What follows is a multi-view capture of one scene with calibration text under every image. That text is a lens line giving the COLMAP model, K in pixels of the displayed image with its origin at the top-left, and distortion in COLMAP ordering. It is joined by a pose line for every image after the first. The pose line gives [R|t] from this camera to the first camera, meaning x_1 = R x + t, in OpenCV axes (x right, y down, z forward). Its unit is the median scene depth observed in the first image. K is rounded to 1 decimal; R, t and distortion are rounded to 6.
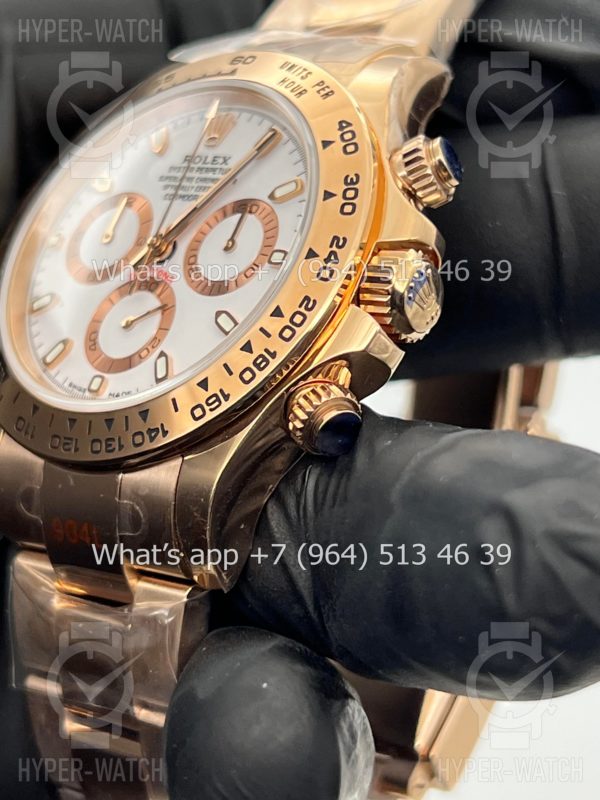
lens RADIAL K [[1872.7, 0, 299.3], [0, 1872.7, 399.8], [0, 0, 1]] dist [0.222510, 0.000000]
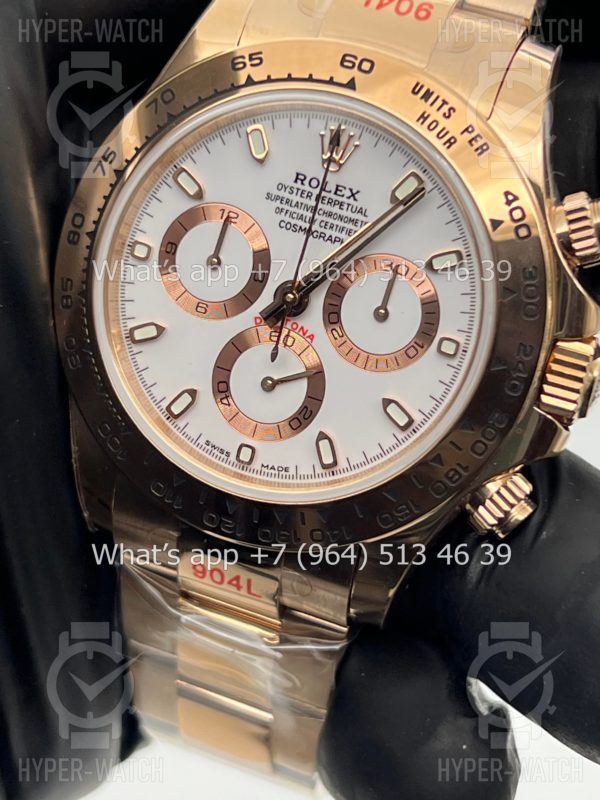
lens RADIAL K [[1872.7, 0, 298.1], [0, 1872.7, 403.0], [0, 0, 1]] dist [0.222510, 0.000000]
pose [[0.937703, -0.157873, 0.309498, -0.385291], [-0.036473, 0.841150, 0.539570, -0.565876], [-0.345518, -0.517245, 0.782991, 0.242417]]
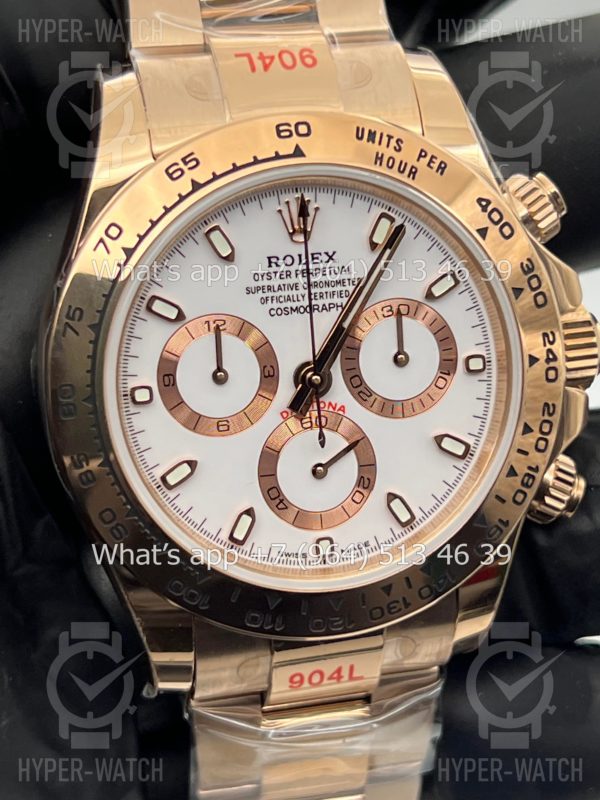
lens RADIAL K [[1872.7, 0, 291.4], [0, 1872.7, 400.6], [0, 0, 1]] dist [0.222510, 0.000000]
pose [[0.600940, -0.490837, 0.630833, -0.683285], [0.069960, 0.818509, 0.570219, -0.613393], [-0.796226, -0.298535, 0.526214, 0.547143]]
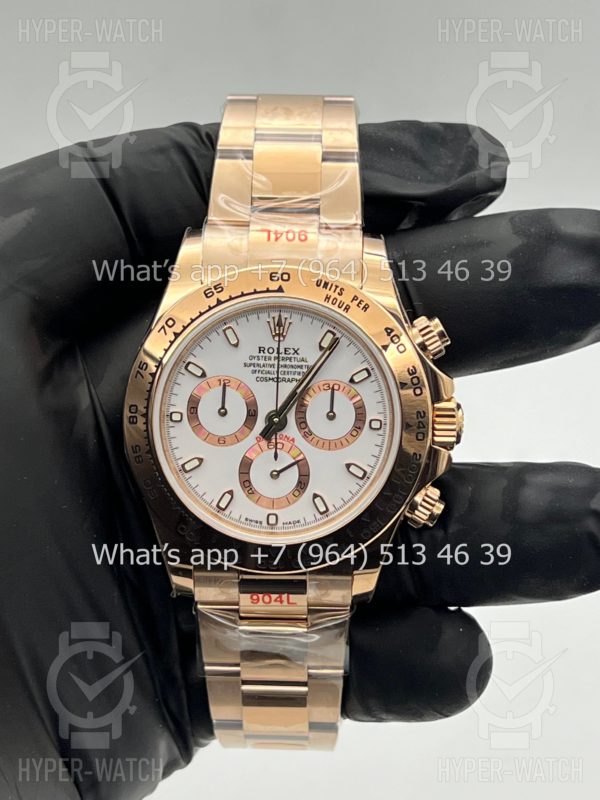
lens RADIAL K [[1872.7, 0, 301.0], [0, 1872.7, 402.1], [0, 0, 1]] dist [0.222510, 0.000000]
pose [[0.780242, -0.375401, 0.500297, -0.864319], [0.081235, 0.853908, 0.514045, -0.928219], [-0.620180, -0.360437, 0.696750, -0.098066]]
